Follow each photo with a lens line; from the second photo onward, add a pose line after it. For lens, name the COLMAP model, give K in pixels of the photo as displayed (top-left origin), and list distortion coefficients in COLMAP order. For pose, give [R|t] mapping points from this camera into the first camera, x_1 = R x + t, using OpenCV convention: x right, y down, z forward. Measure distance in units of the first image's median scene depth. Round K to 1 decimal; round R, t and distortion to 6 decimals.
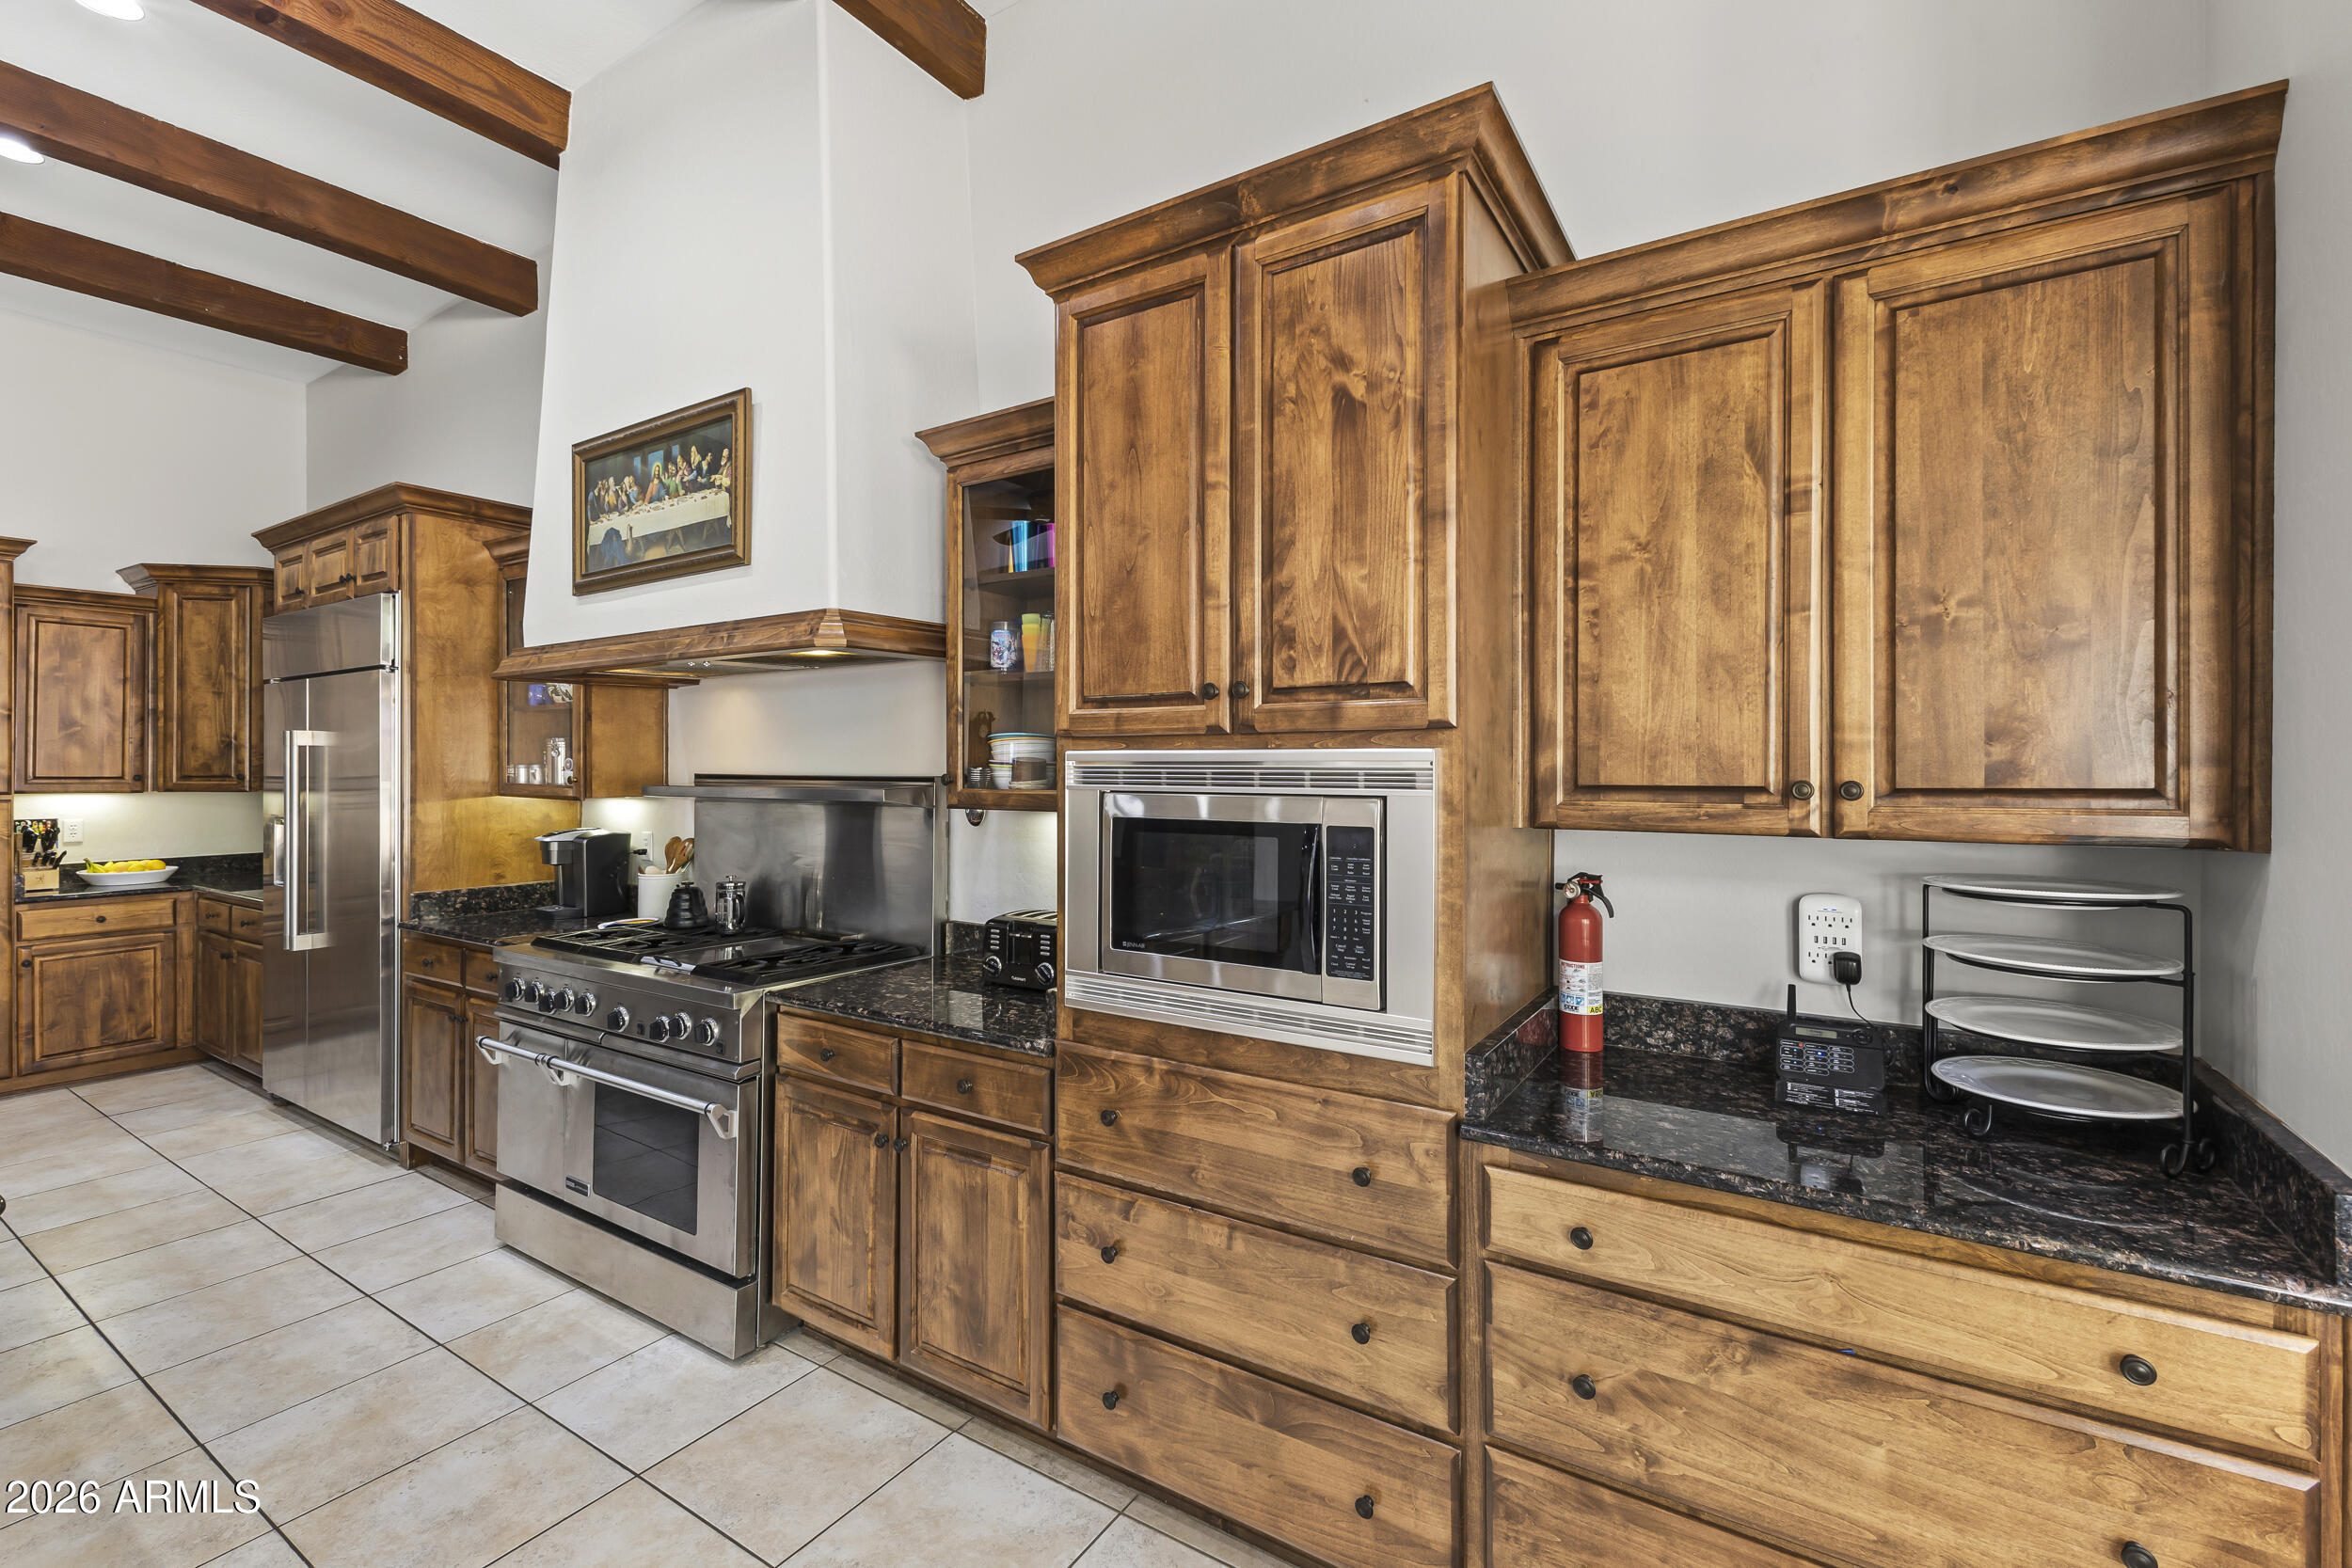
lens RADIAL K [[1014.3, 0, 1173.9], [0, 1014.3, 767.7], [0, 0, 1]] dist [0.009088, -0.002741]
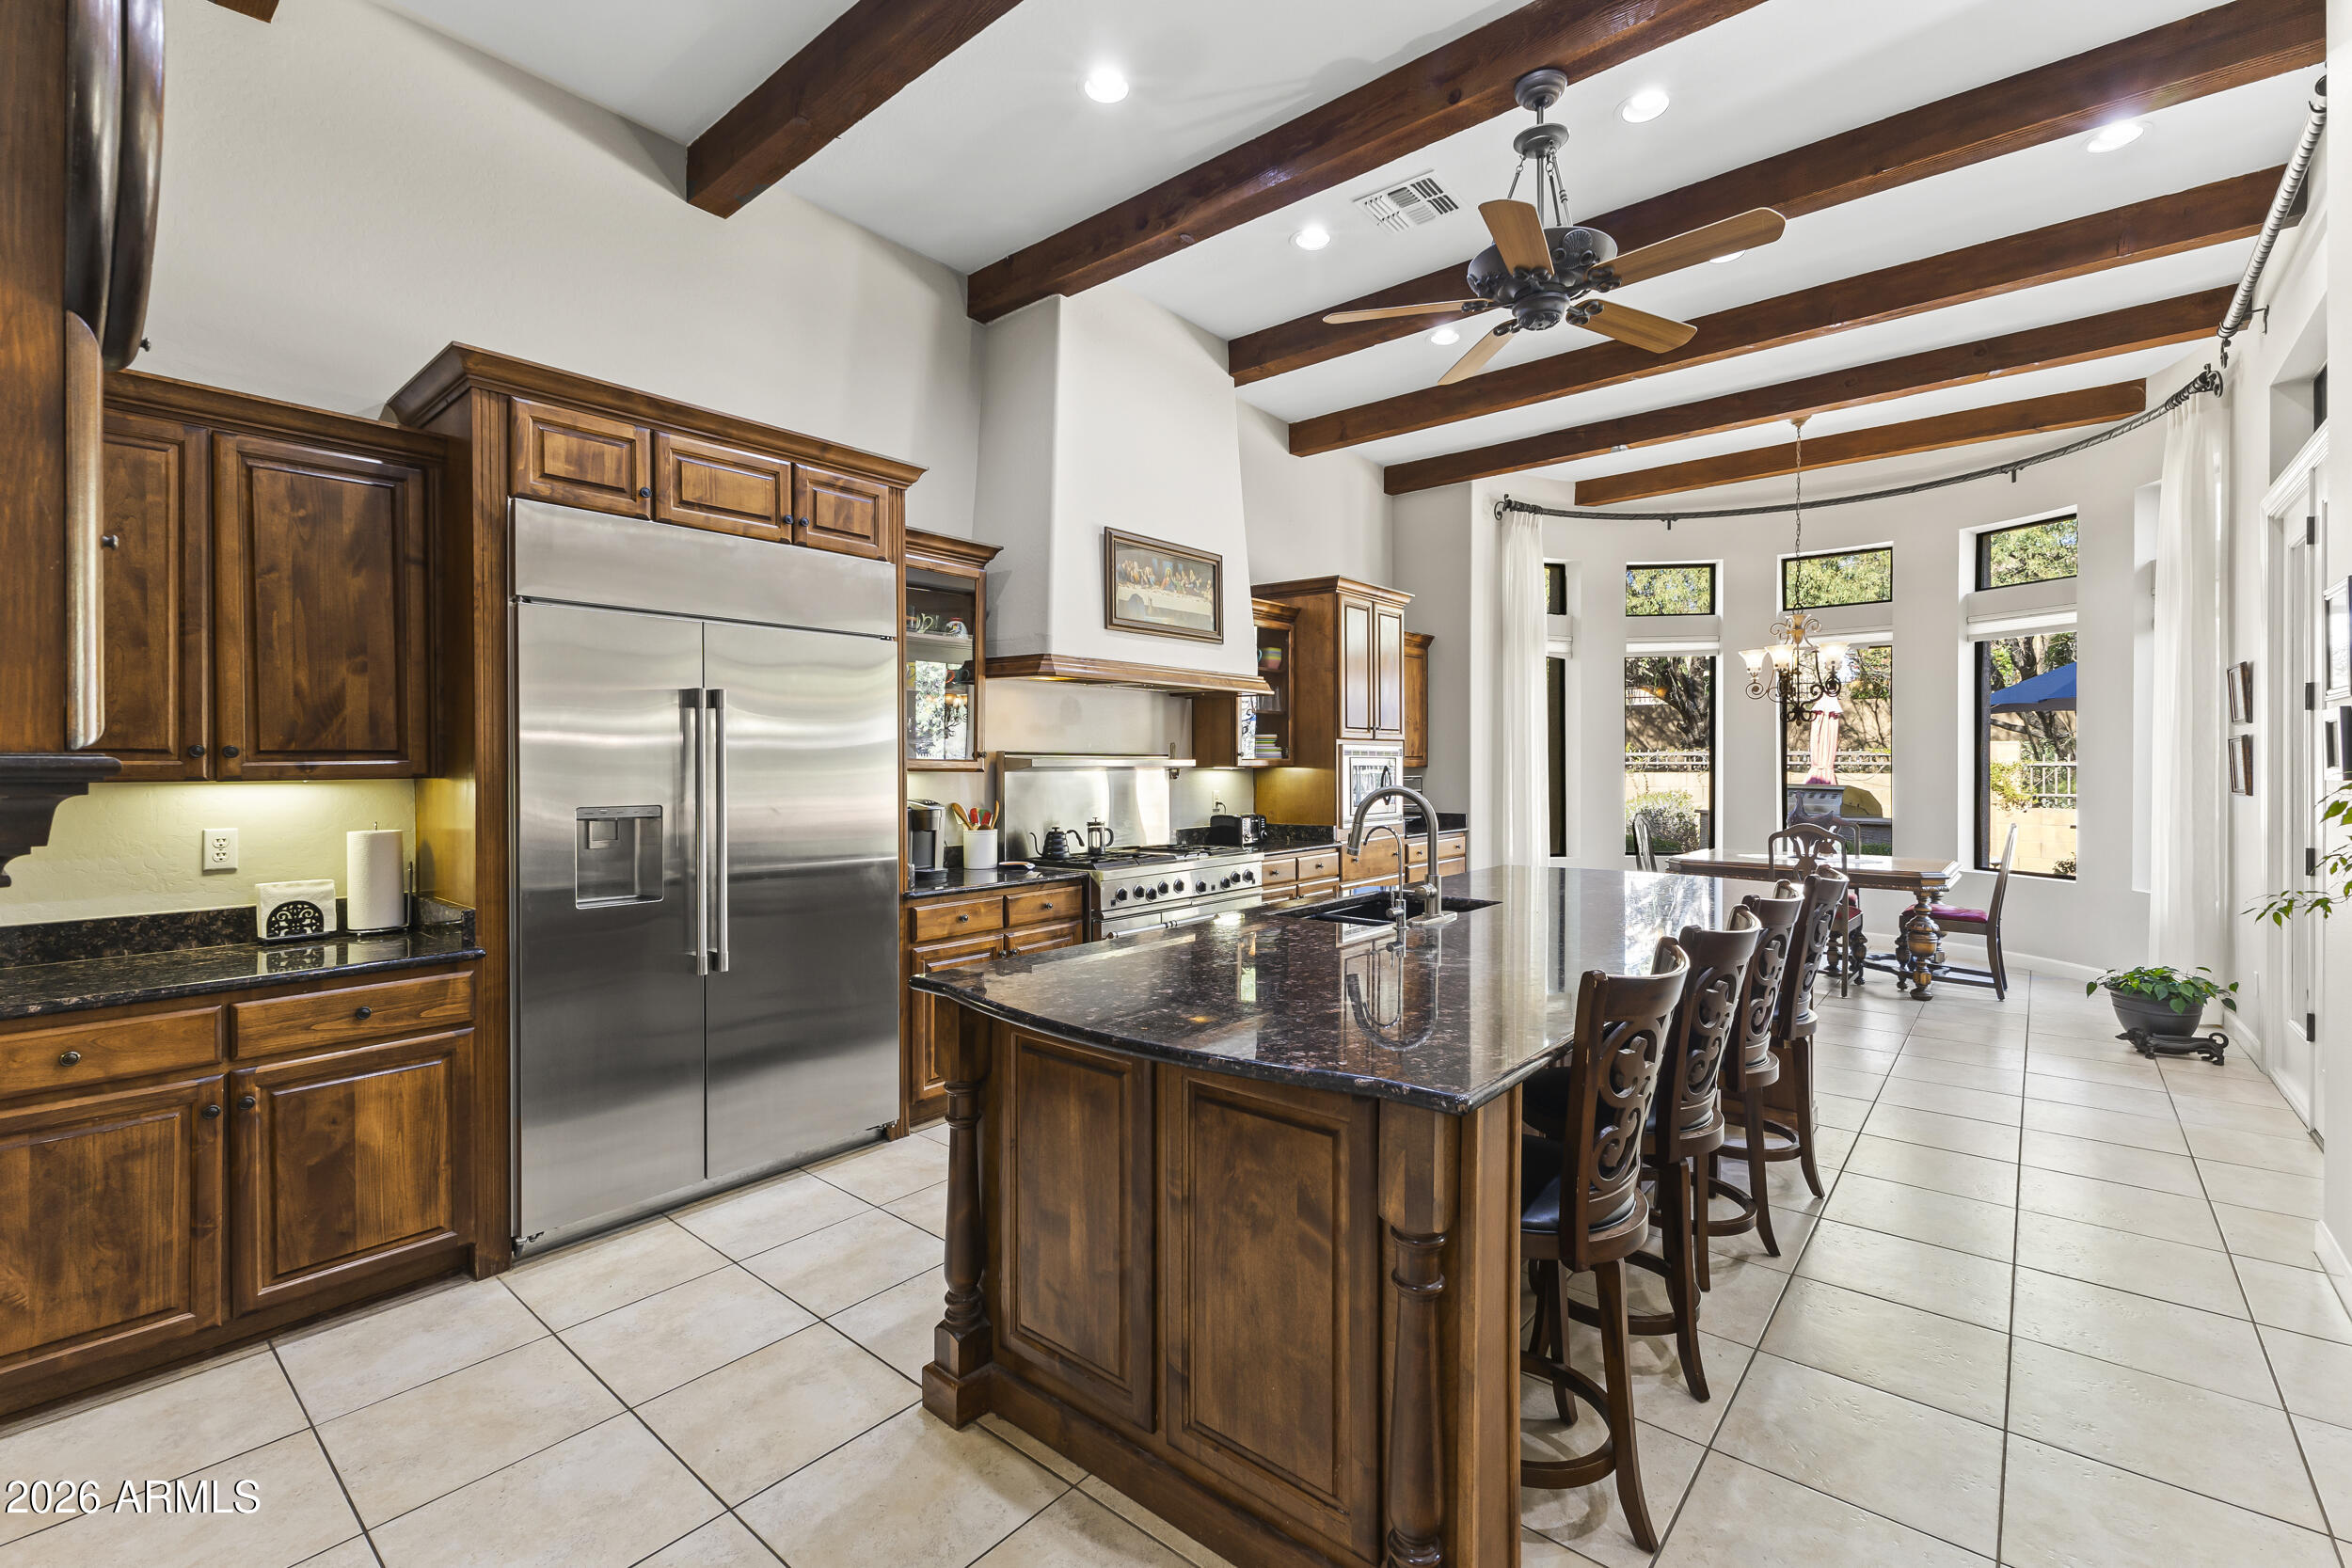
lens RADIAL K [[1014.3, 0, 1178.5], [0, 1014.3, 769.1], [0, 0, 1]] dist [0.009088, -0.002741]
pose [[0.128788, -0.001693, 0.991671, -3.208548], [0.007306, 0.999973, 0.000758, 0.053529], [-0.991645, 0.007148, 0.128797, 1.120164]]
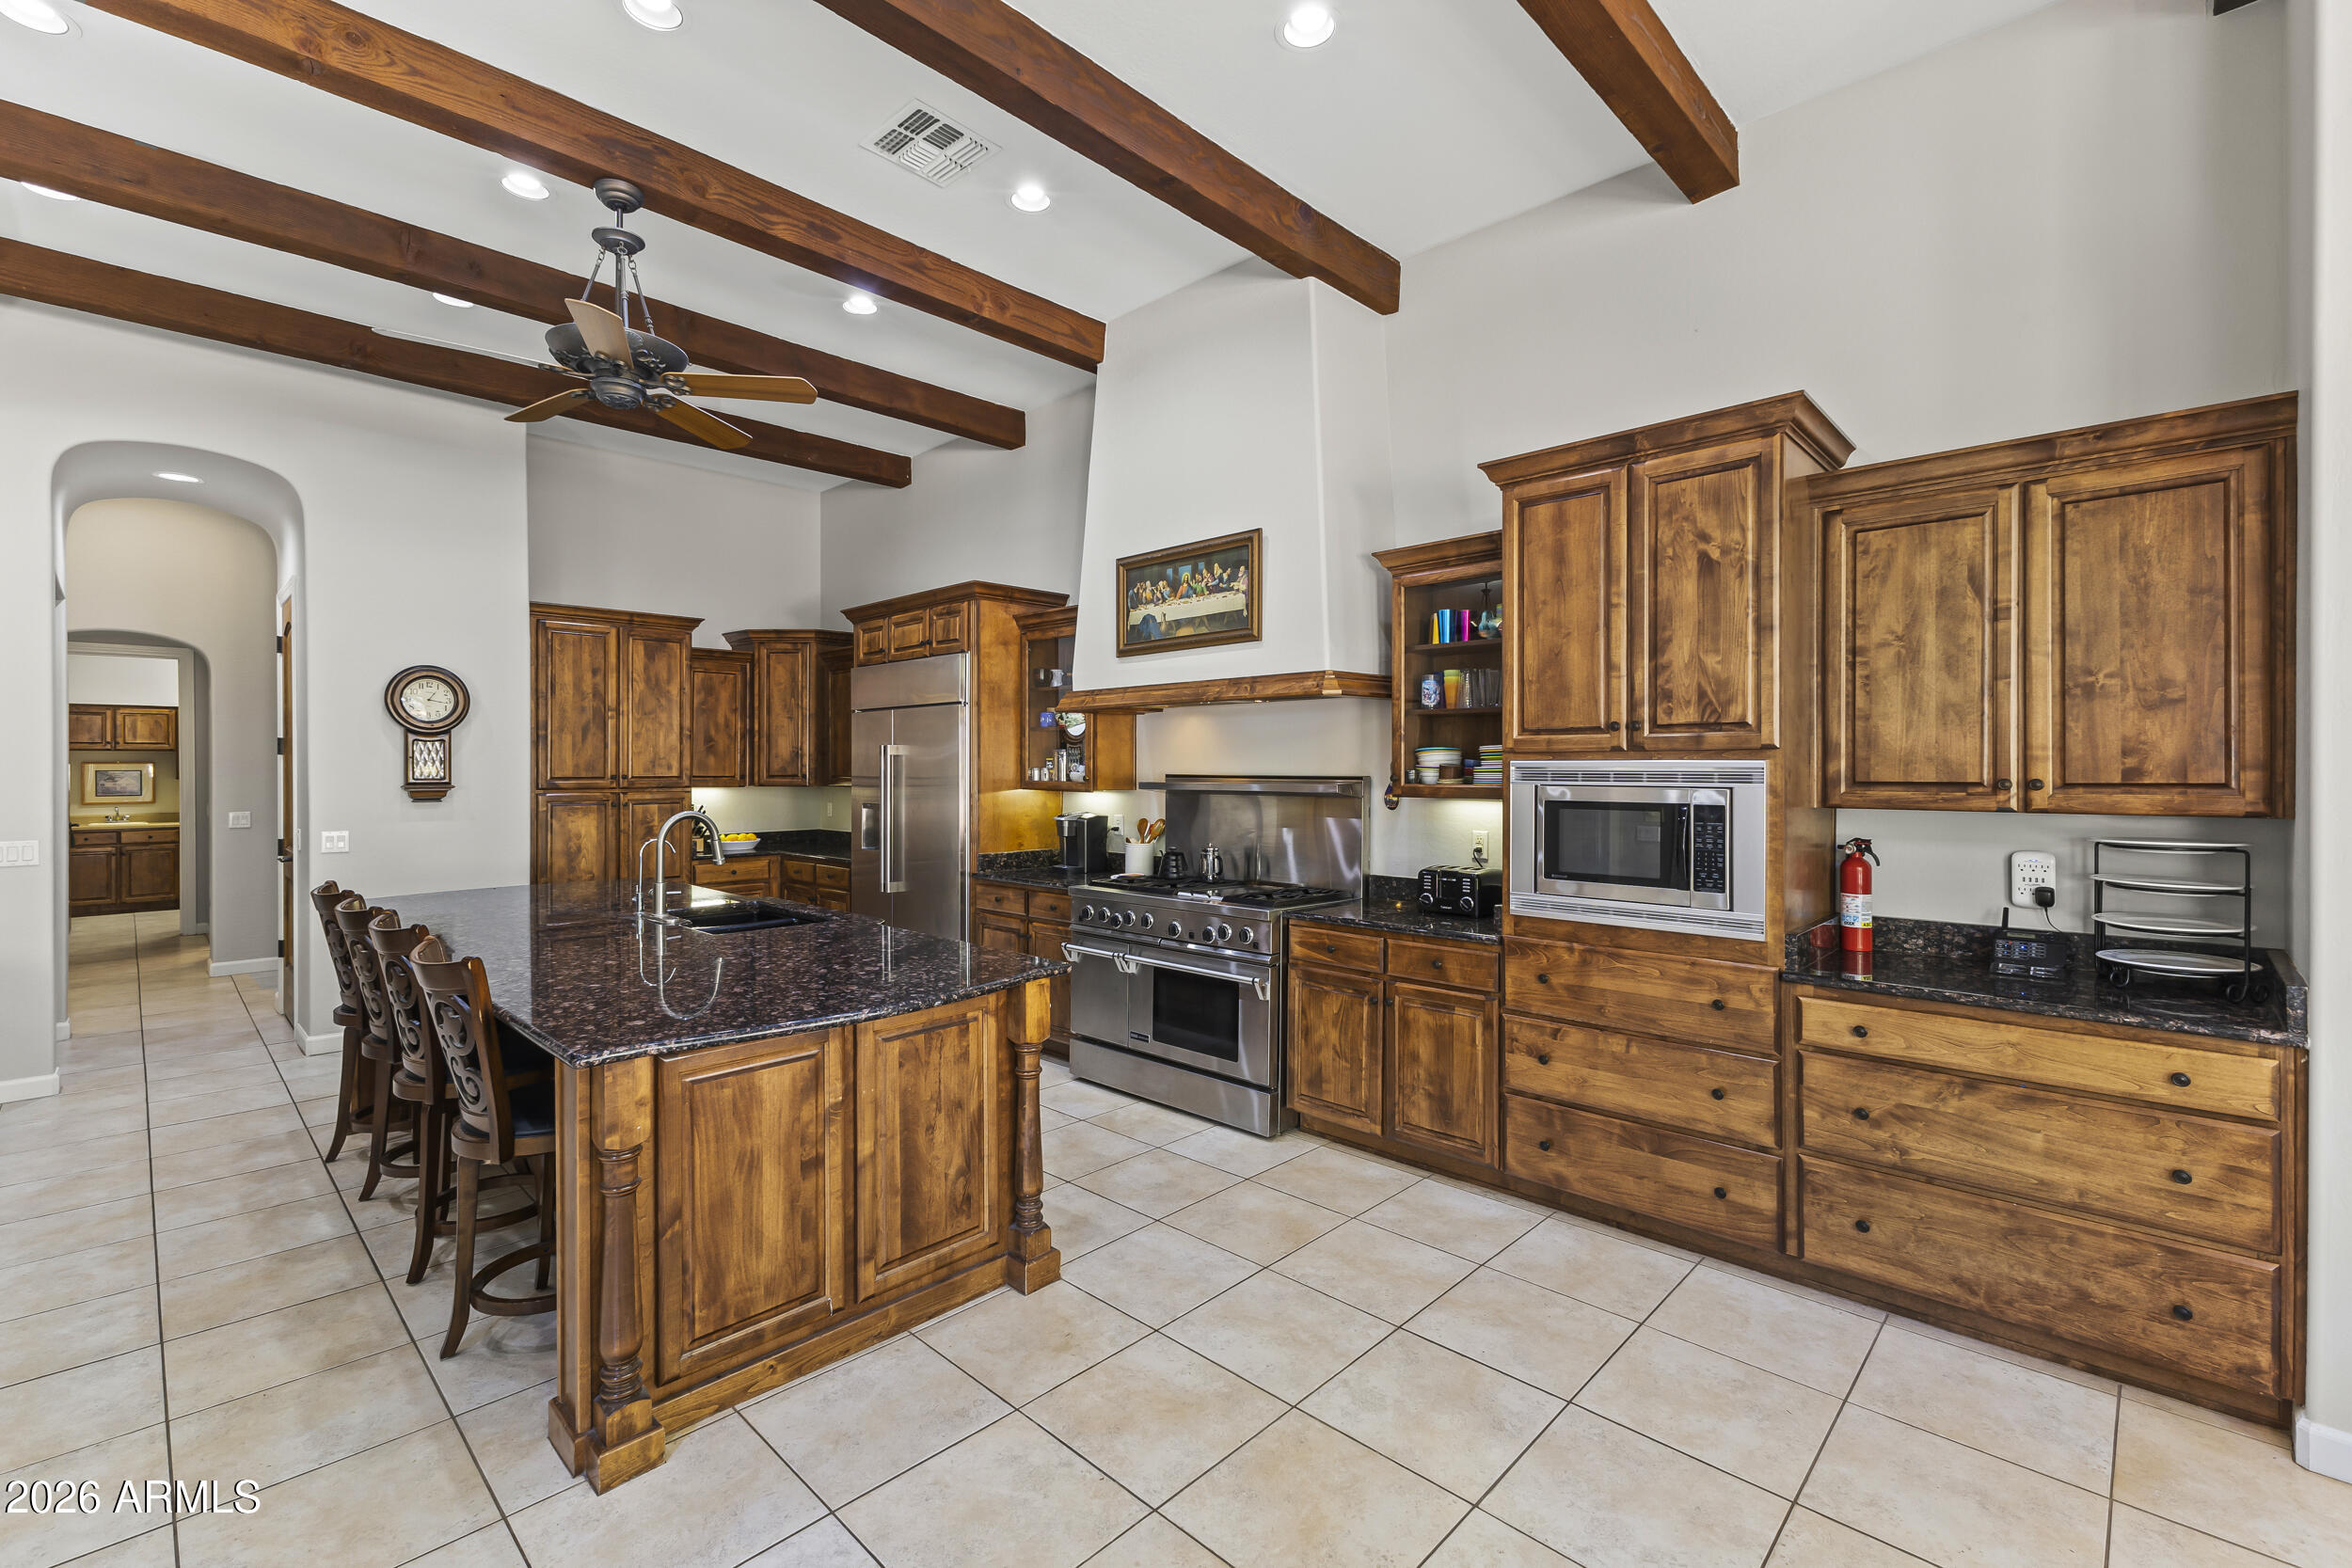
lens RADIAL K [[1014.3, 0, 1171.6], [0, 1014.3, 767.7], [0, 0, 1]] dist [0.009088, -0.002741]
pose [[0.980355, 0.000343, -0.197239, -0.329027], [-0.000740, 0.999998, -0.001938, -0.001086], [0.197238, 0.002046, 0.980353, -0.756171]]
